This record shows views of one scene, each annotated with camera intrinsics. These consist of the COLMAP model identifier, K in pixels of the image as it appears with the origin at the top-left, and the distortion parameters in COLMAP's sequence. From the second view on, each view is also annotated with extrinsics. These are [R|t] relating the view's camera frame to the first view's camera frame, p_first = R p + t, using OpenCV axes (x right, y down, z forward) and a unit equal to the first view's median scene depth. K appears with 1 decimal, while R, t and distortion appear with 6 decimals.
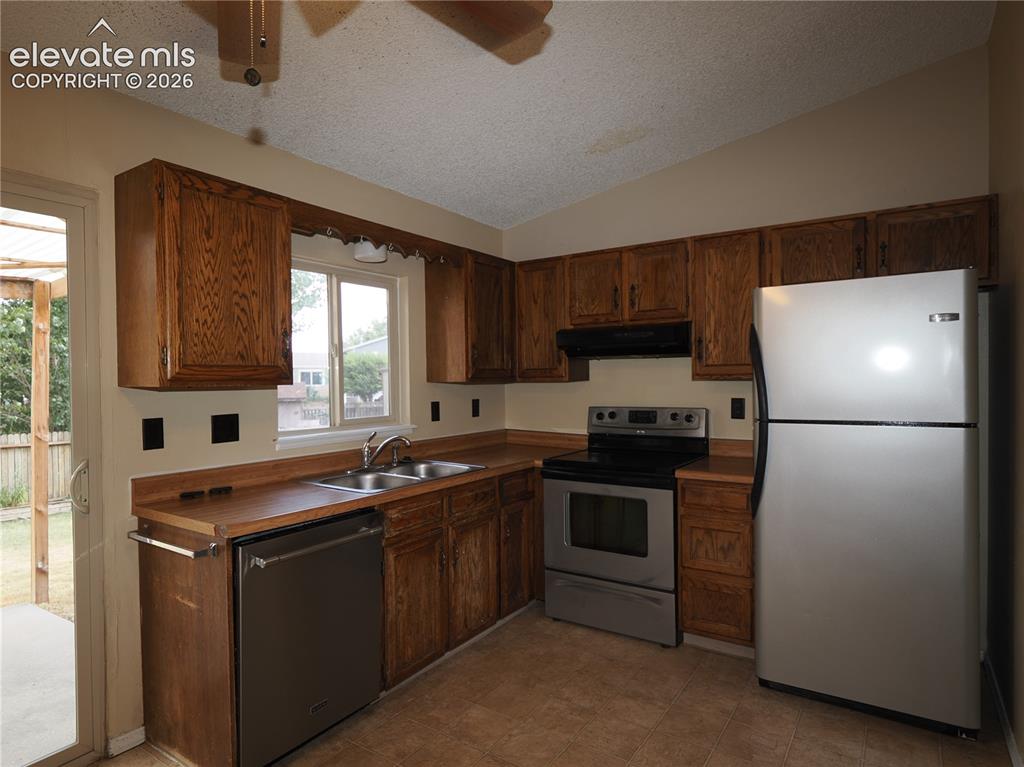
lens RADIAL K [[593.6, 0, 512.0], [0, 593.6, 383.5], [0, 0, 1]] dist [0.001382, 0.001366]
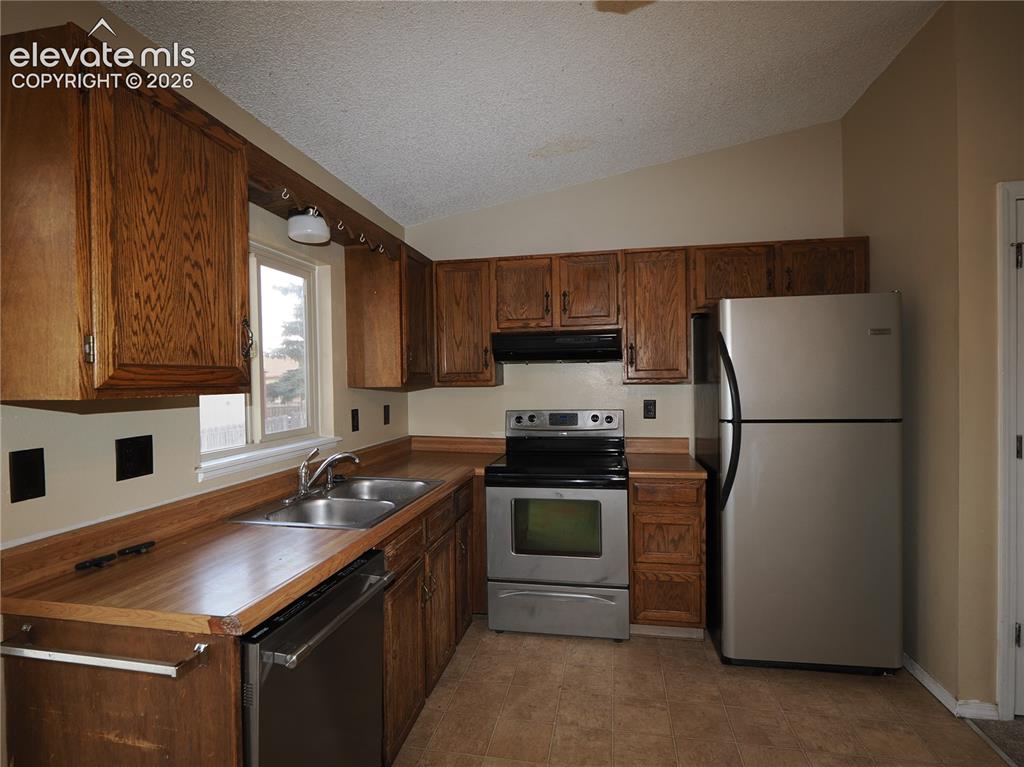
lens RADIAL K [[525.3, 0, 514.3], [0, 525.3, 383.2], [0, 0, 1]] dist [-0.004042, -0.000006]
pose [[0.920650, -0.003934, 0.390368, -0.270835], [0.006129, 0.999972, -0.004379, -0.004370], [-0.390340, 0.006424, 0.920648, 0.229361]]
